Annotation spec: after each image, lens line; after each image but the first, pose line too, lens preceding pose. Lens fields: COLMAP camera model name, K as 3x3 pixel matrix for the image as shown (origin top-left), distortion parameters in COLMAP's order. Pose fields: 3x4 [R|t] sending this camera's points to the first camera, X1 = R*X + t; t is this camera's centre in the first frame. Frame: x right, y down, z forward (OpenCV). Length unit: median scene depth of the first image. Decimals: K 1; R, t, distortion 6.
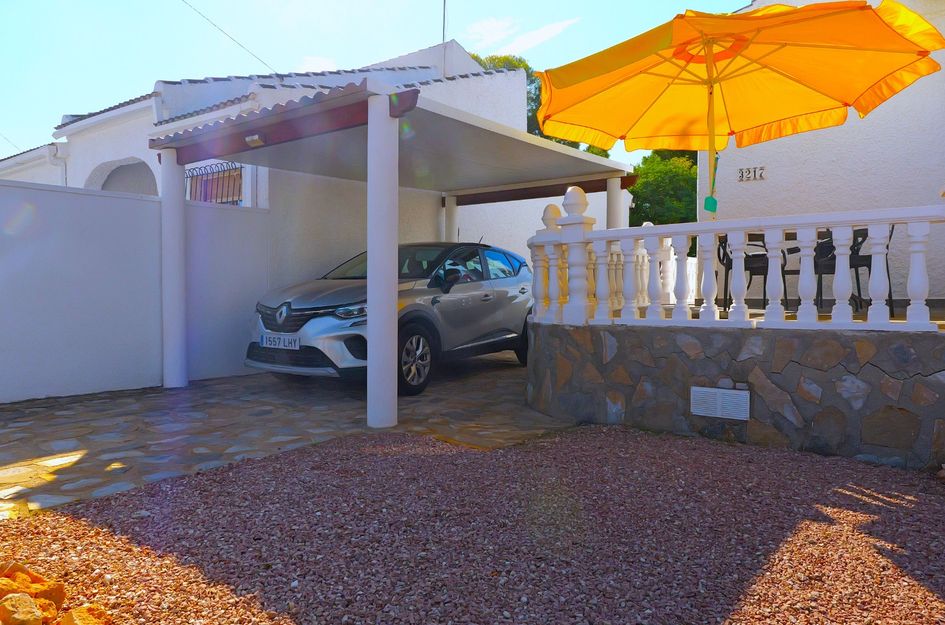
lens RADIAL K [[638.3, 0, 476.9], [0, 638.3, 306.9], [0, 0, 1]] dist [-0.006313, 0.004089]
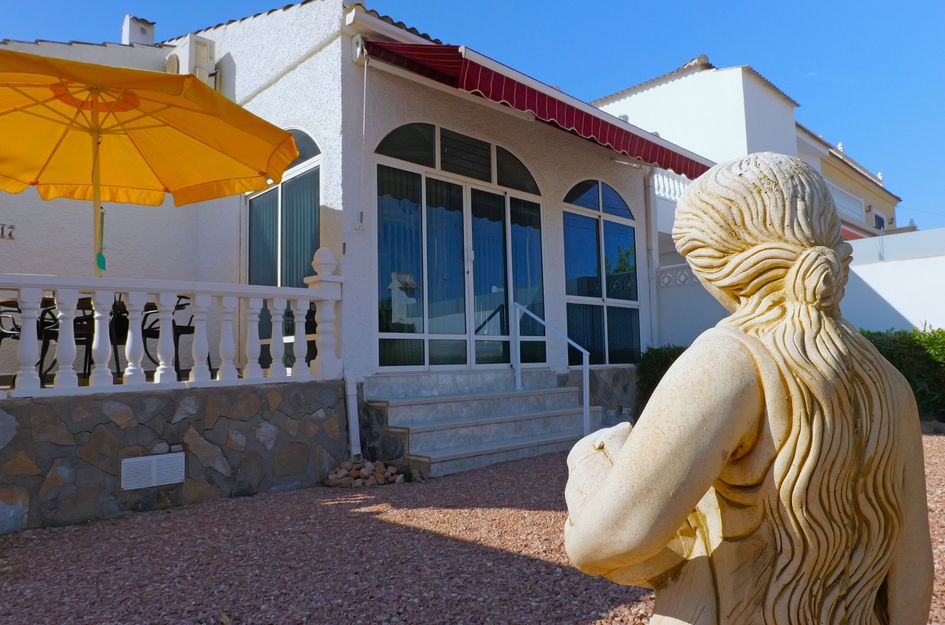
lens RADIAL K [[638.3, 0, 476.9], [0, 638.3, 306.9], [0, 0, 1]] dist [-0.006313, 0.004089]
pose [[0.201127, 0.078037, 0.976452, -0.465870], [0.059393, 0.994016, -0.091674, 0.023900], [-0.977763, 0.076432, 0.195289, 0.326530]]
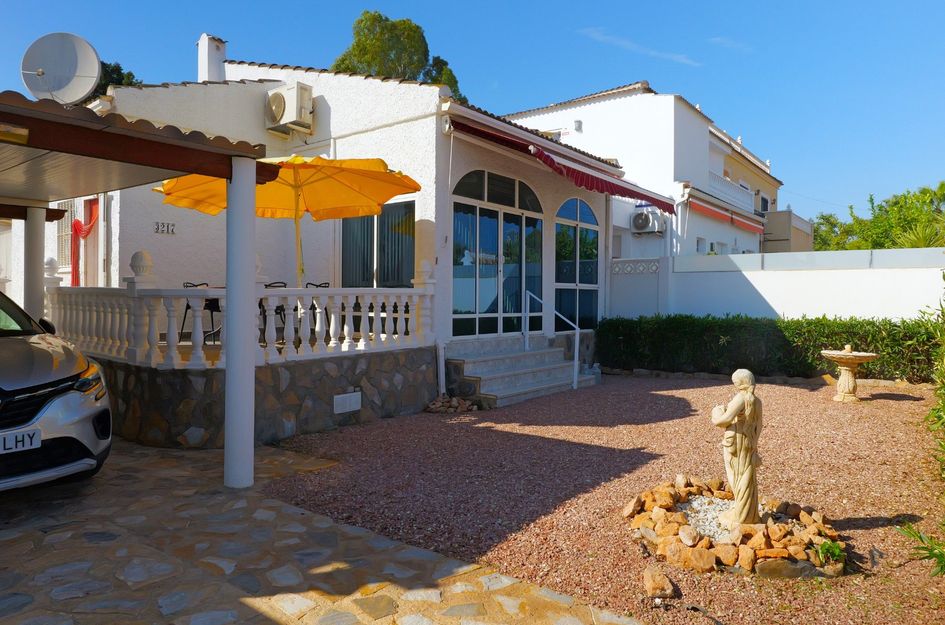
lens RADIAL K [[610.5, 0, 469.4], [0, 610.5, 299.7], [0, 0, 1]] dist [-0.001989, 0.000716]
pose [[0.078157, -0.006555, 0.996920, -1.111879], [0.027769, 0.999605, 0.004396, -0.104402], [-0.996554, 0.027340, 0.078308, 0.569837]]
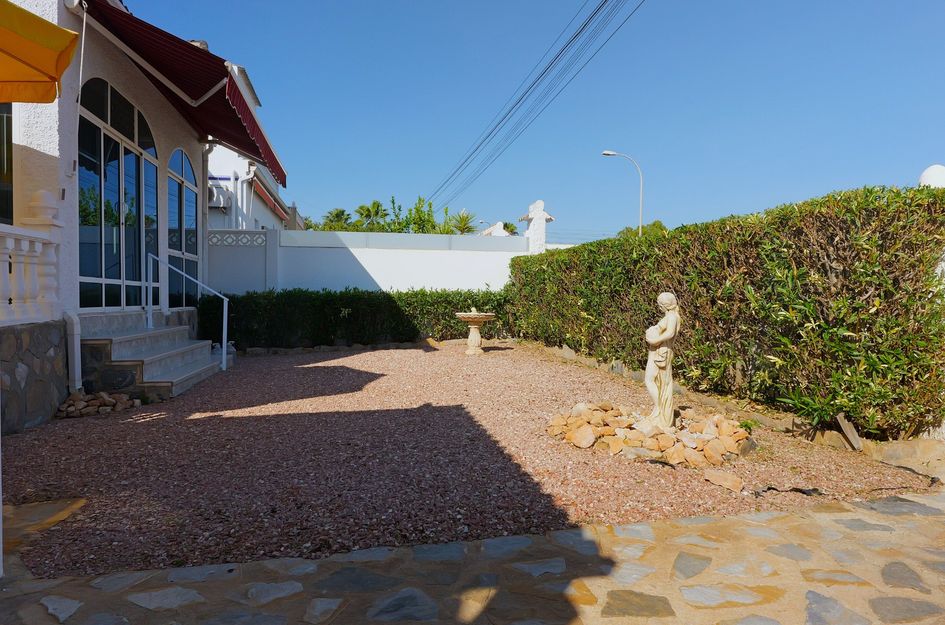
lens RADIAL K [[583.1, 0, 477.7], [0, 583.1, 311.5], [0, 0, 1]] dist [-0.020459, 0.004718]
pose [[-0.718626, -0.024040, 0.694981, -0.722858], [0.014981, 0.998635, 0.050035, -0.027103], [-0.695235, 0.046368, -0.717285, 1.060689]]
